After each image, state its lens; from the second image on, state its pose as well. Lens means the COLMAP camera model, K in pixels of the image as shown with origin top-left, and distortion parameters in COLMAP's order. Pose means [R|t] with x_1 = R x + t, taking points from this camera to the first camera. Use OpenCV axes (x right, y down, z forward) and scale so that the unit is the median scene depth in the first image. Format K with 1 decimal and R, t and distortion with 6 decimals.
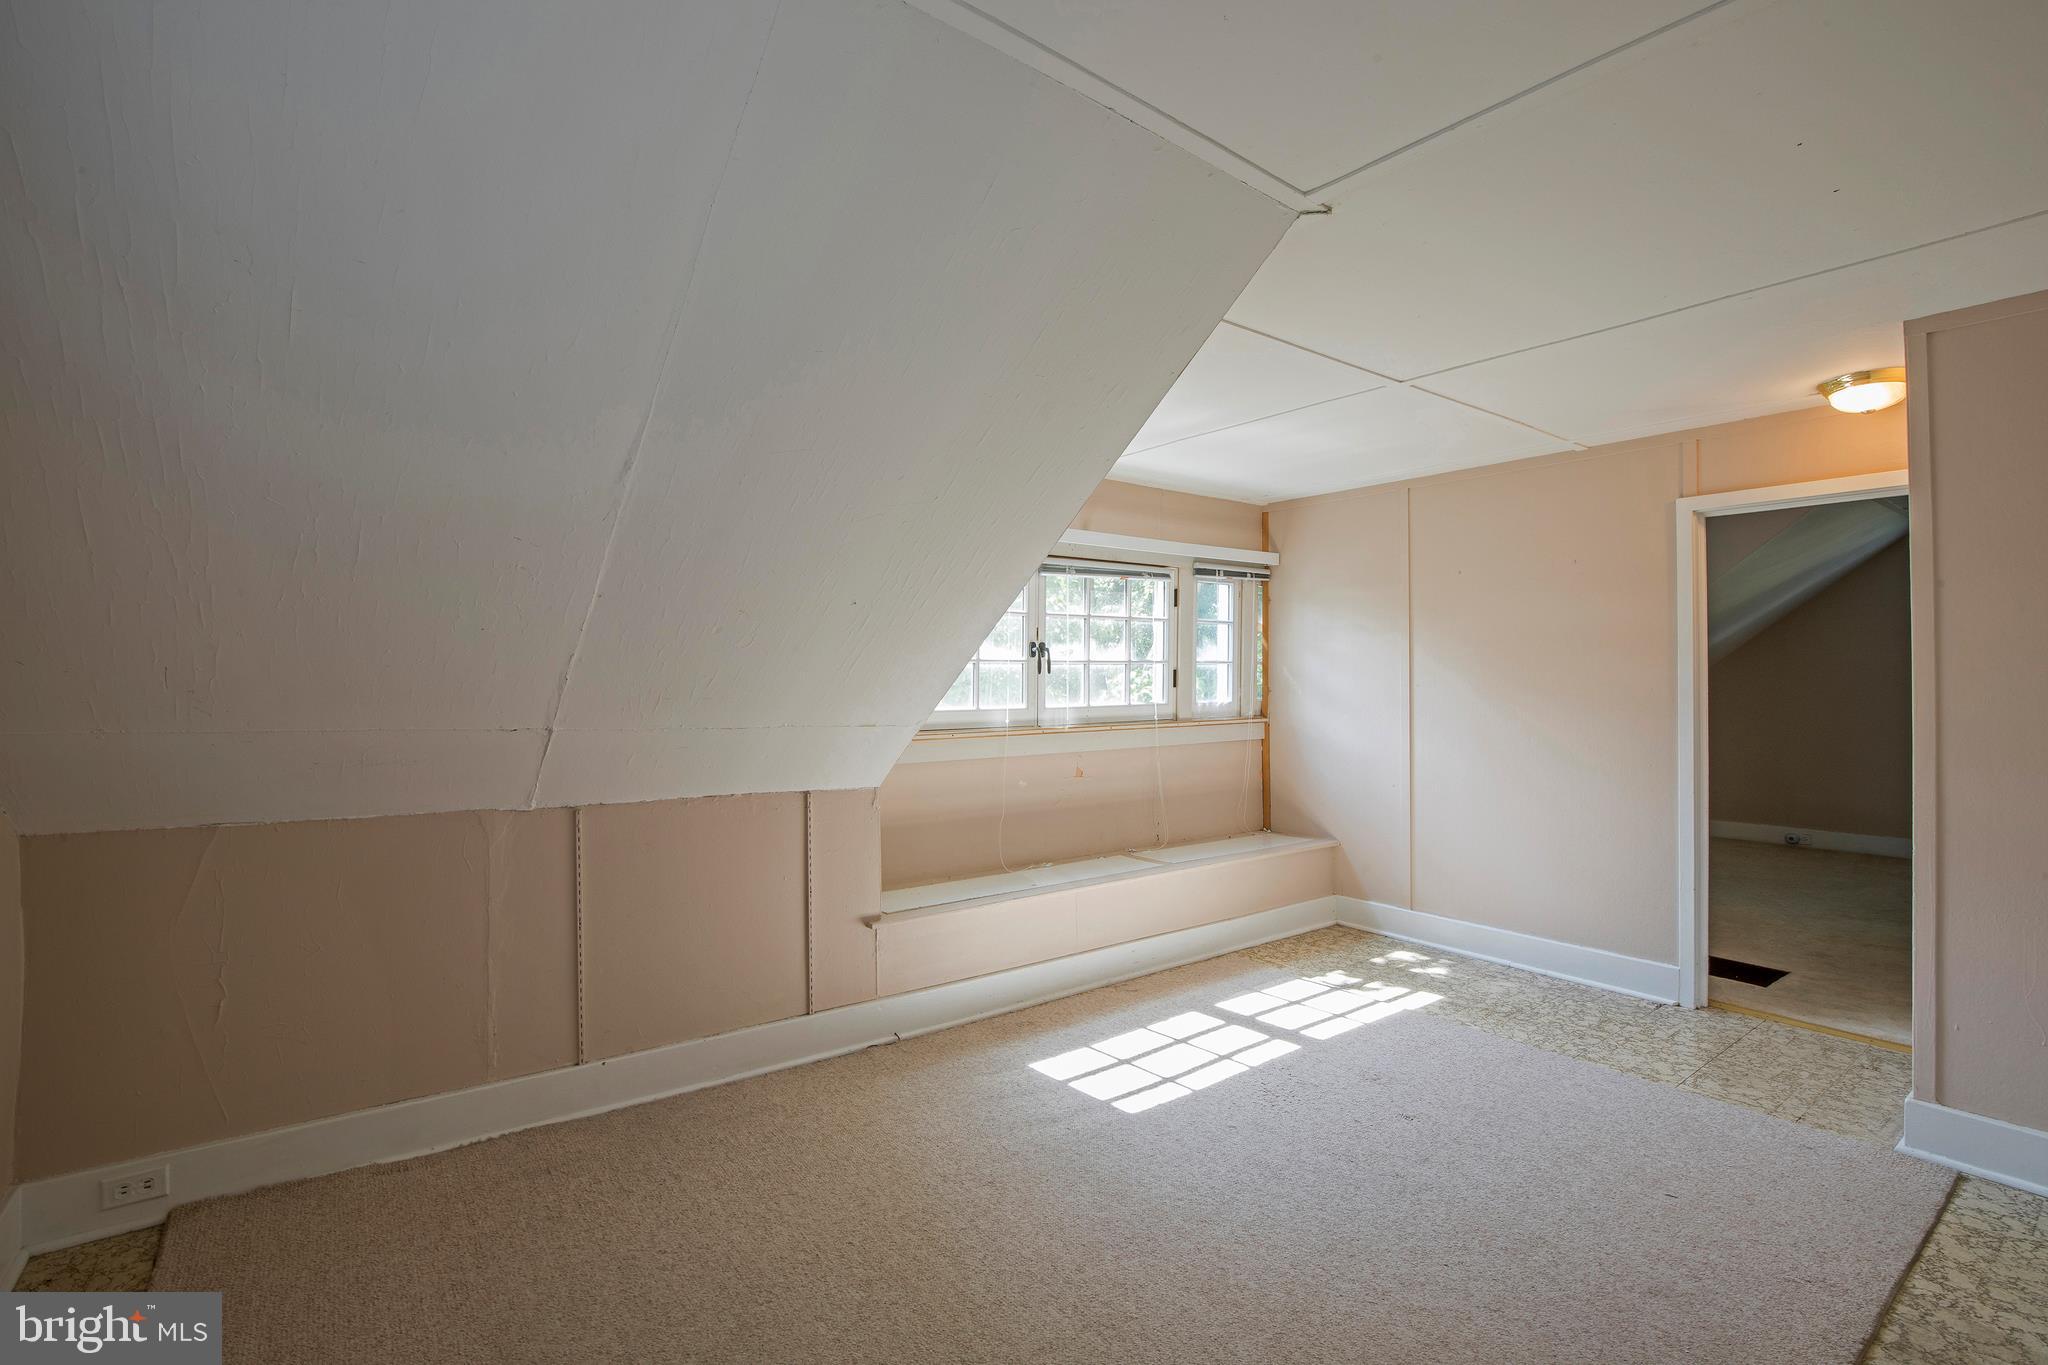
lens RADIAL K [[948.9, 0, 1044.0], [0, 948.9, 675.5], [0, 0, 1]] dist [-0.030185, 0.001442]
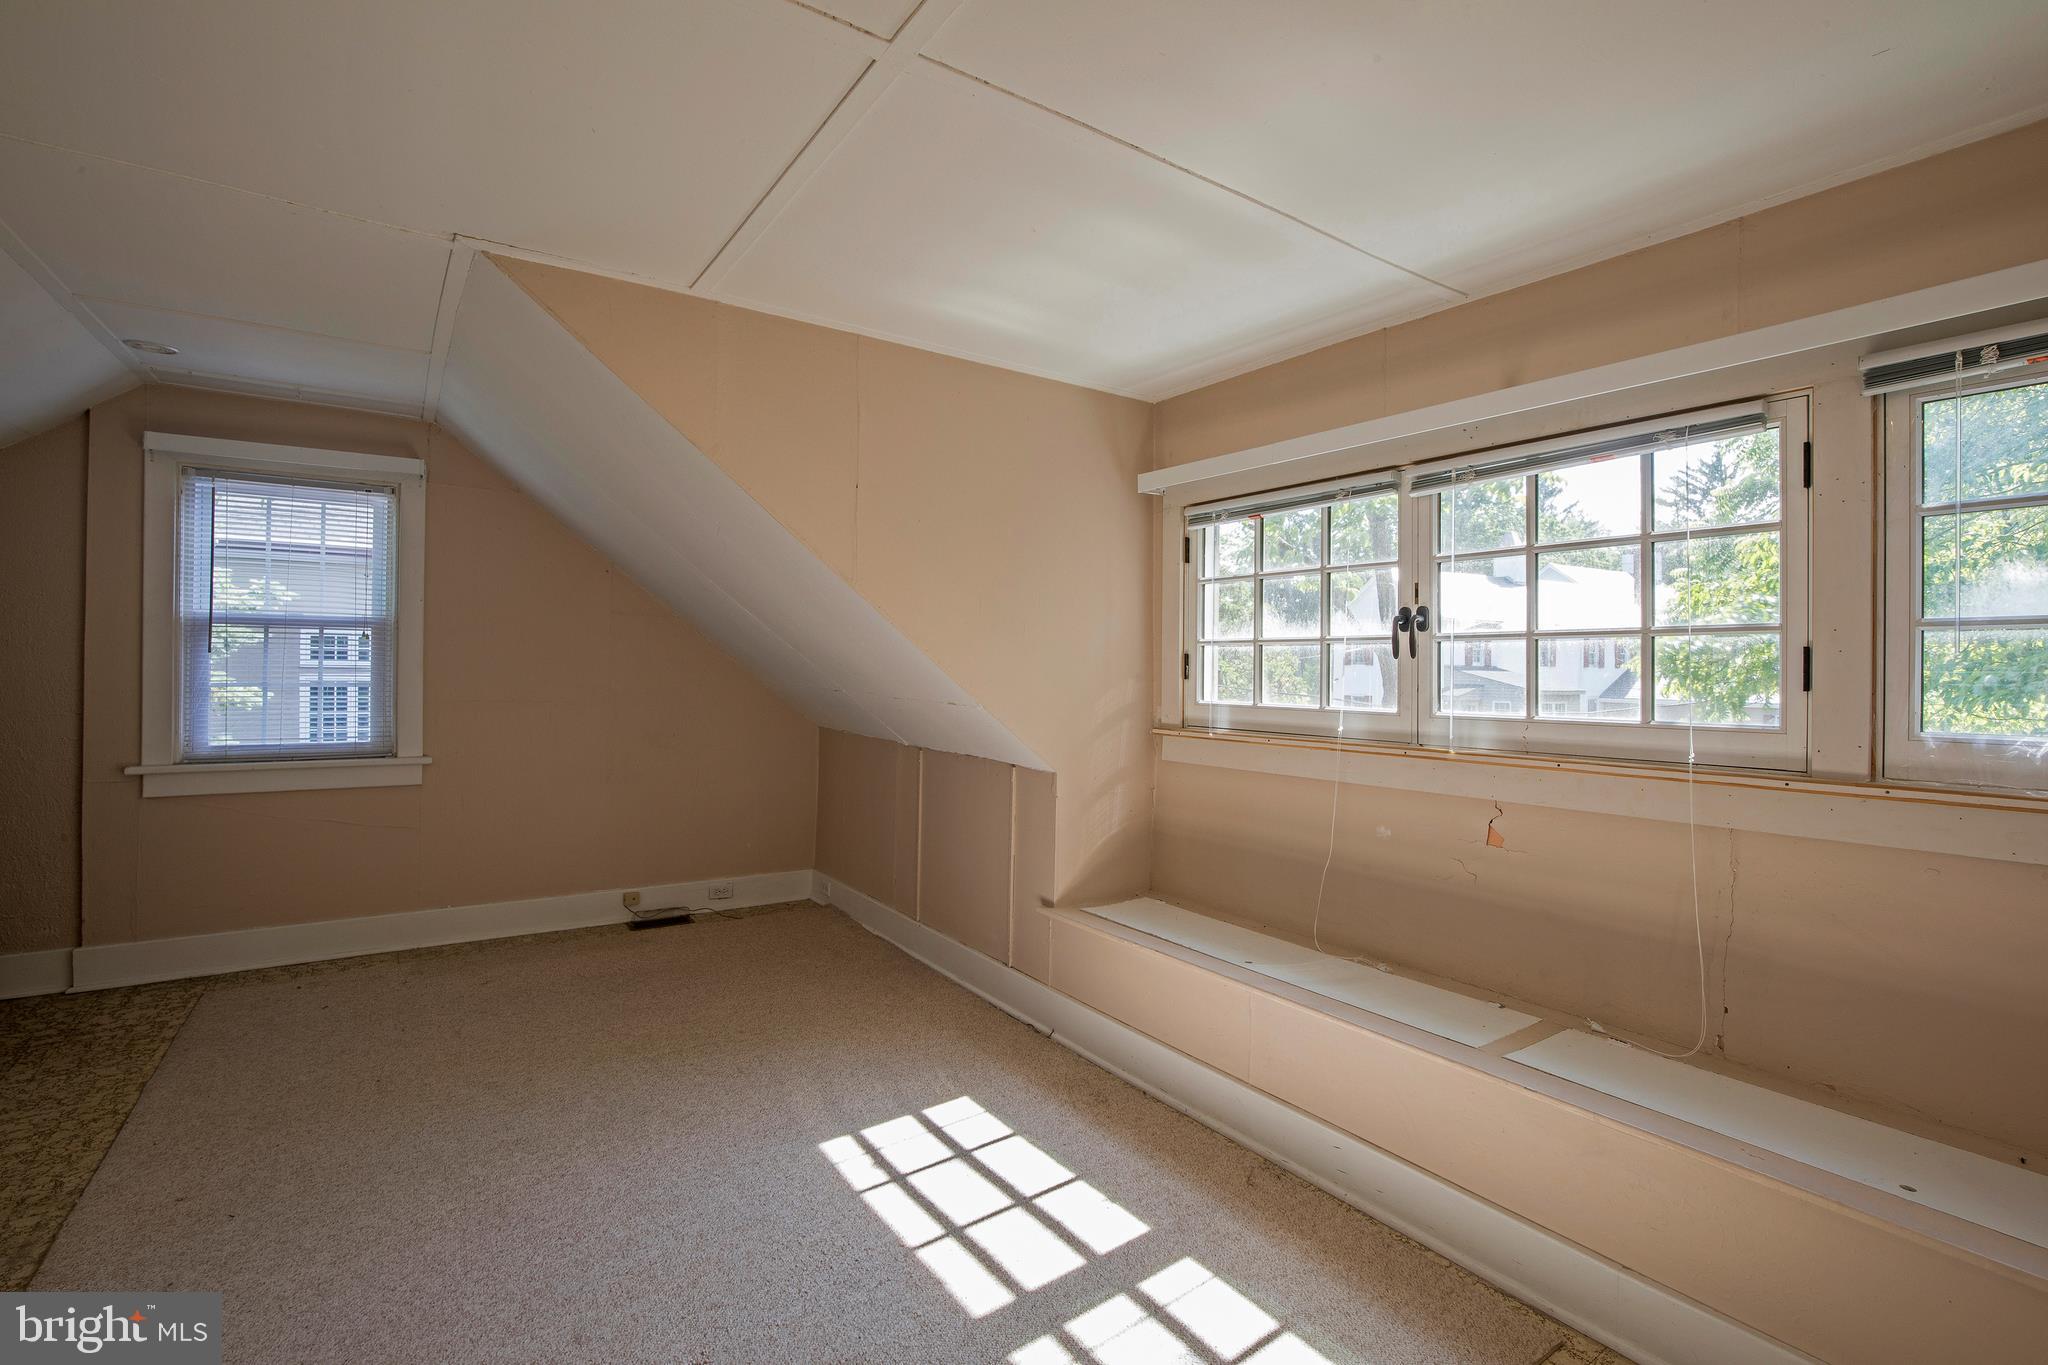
lens RADIAL K [[948.9, 0, 1043.4], [0, 948.9, 672.0], [0, 0, 1]] dist [-0.030185, 0.001442]
pose [[-0.060296, 0.018008, -0.998018, 0.618179], [0.004972, 0.999830, 0.017741, -0.005065], [0.998168, -0.003892, -0.060375, 0.803740]]
